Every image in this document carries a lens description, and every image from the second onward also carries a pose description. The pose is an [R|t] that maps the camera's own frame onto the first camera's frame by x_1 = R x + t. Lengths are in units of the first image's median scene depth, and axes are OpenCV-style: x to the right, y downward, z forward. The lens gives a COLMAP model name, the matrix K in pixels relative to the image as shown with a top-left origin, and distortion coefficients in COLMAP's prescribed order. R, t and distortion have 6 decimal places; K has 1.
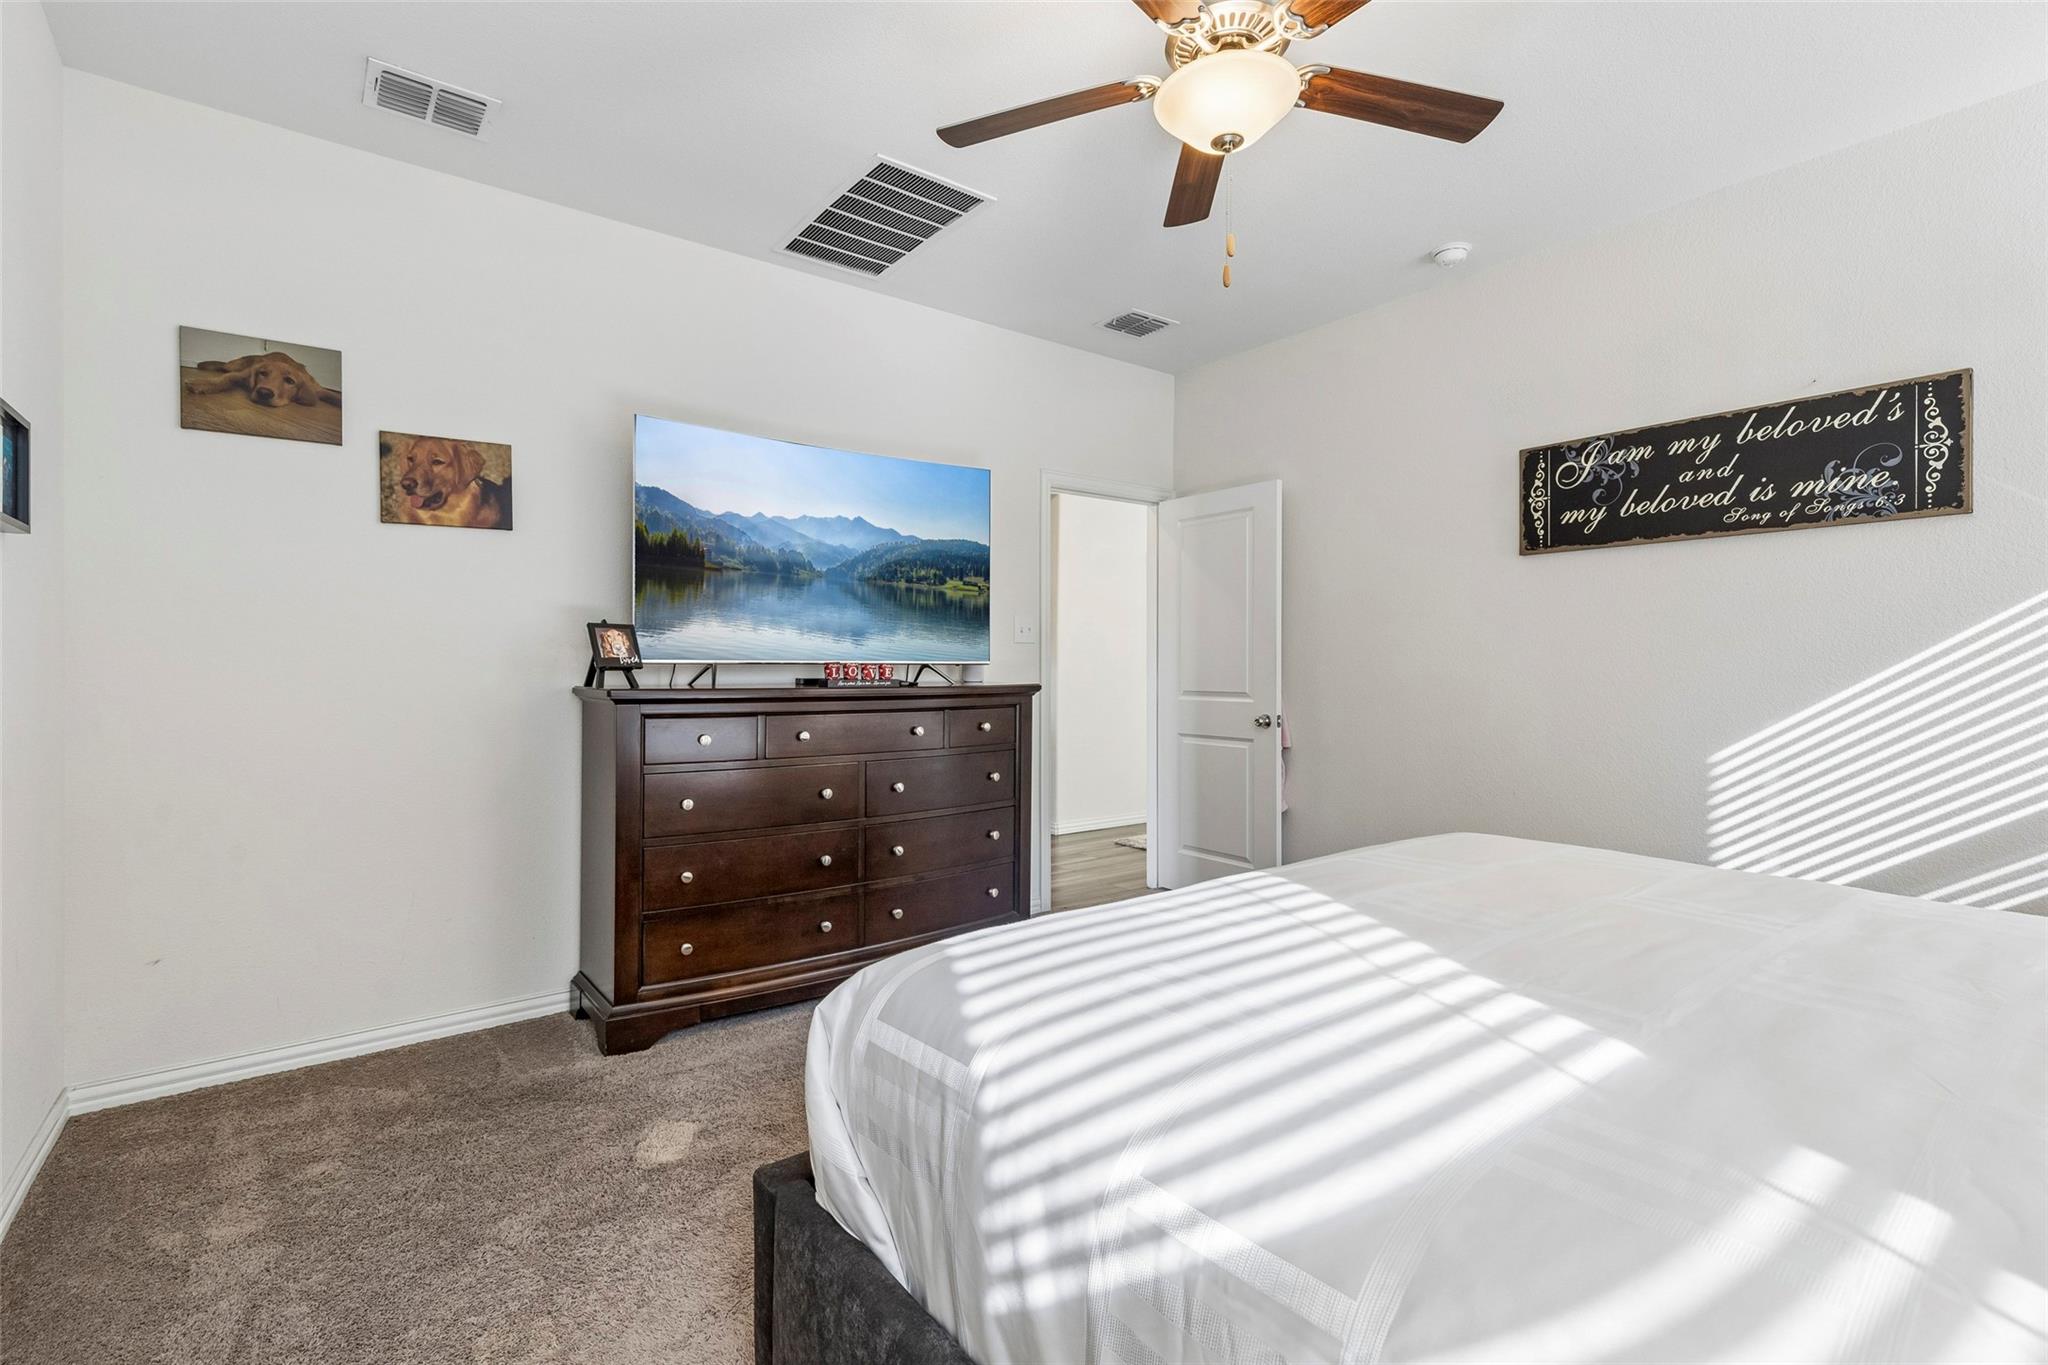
lens RADIAL K [[931.3, 0, 1026.8], [0, 931.3, 668.4], [0, 0, 1]] dist [0.009205, -0.001434]
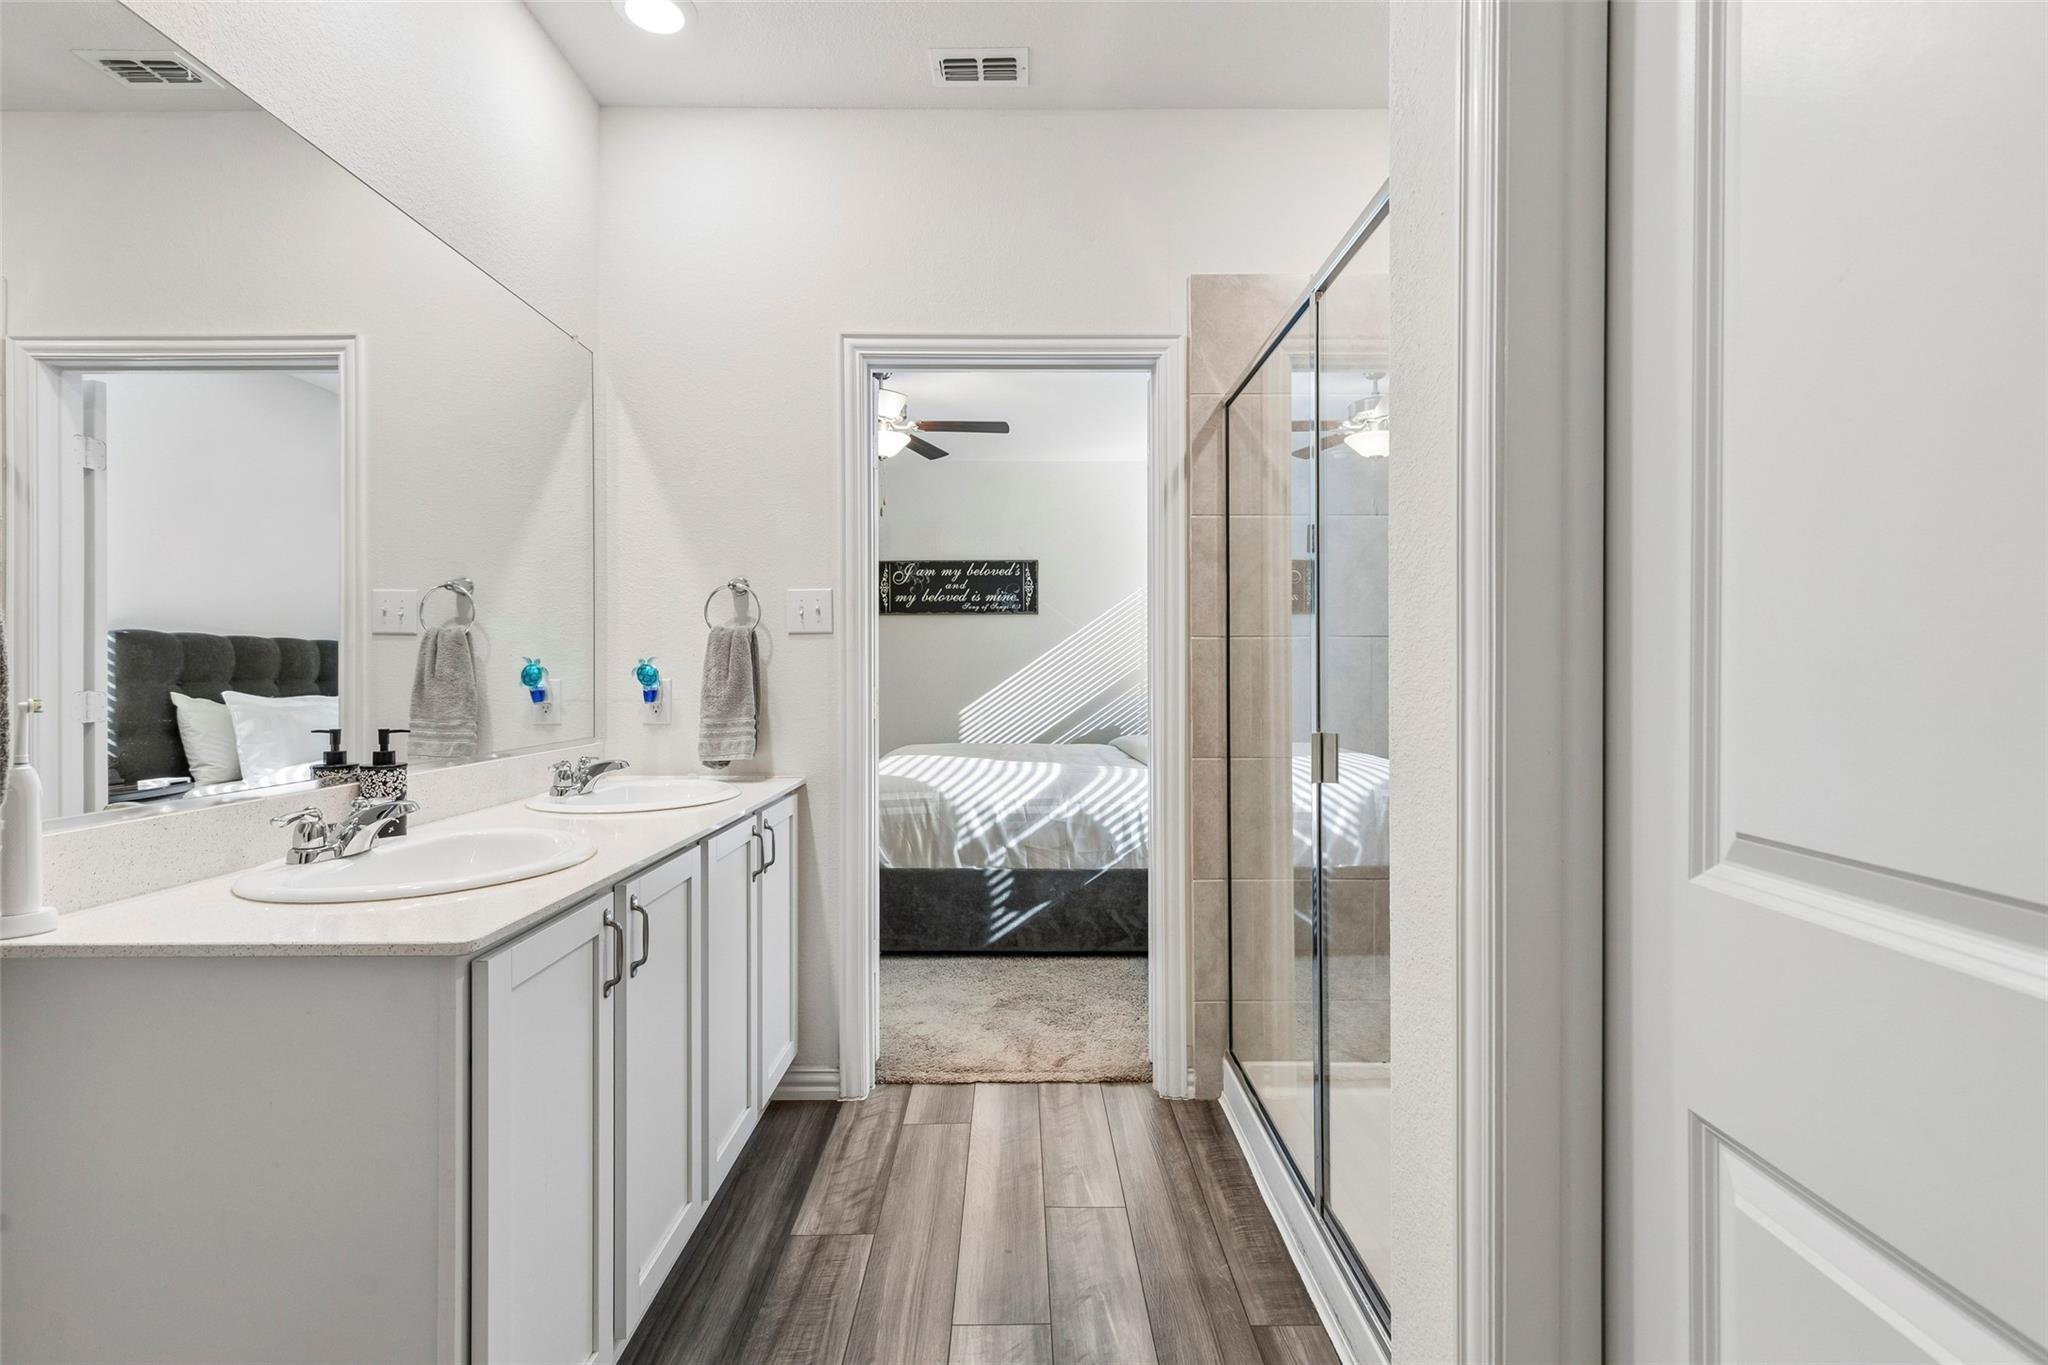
lens RADIAL K [[931.3, 0, 1024.7], [0, 931.3, 678.0], [0, 0, 1]] dist [0.009205, -0.001434]
pose [[0.613026, -0.006966, 0.790032, -0.959610], [0.001103, 0.999968, 0.007961, -0.006910], [-0.790062, -0.004009, 0.613014, -0.507633]]
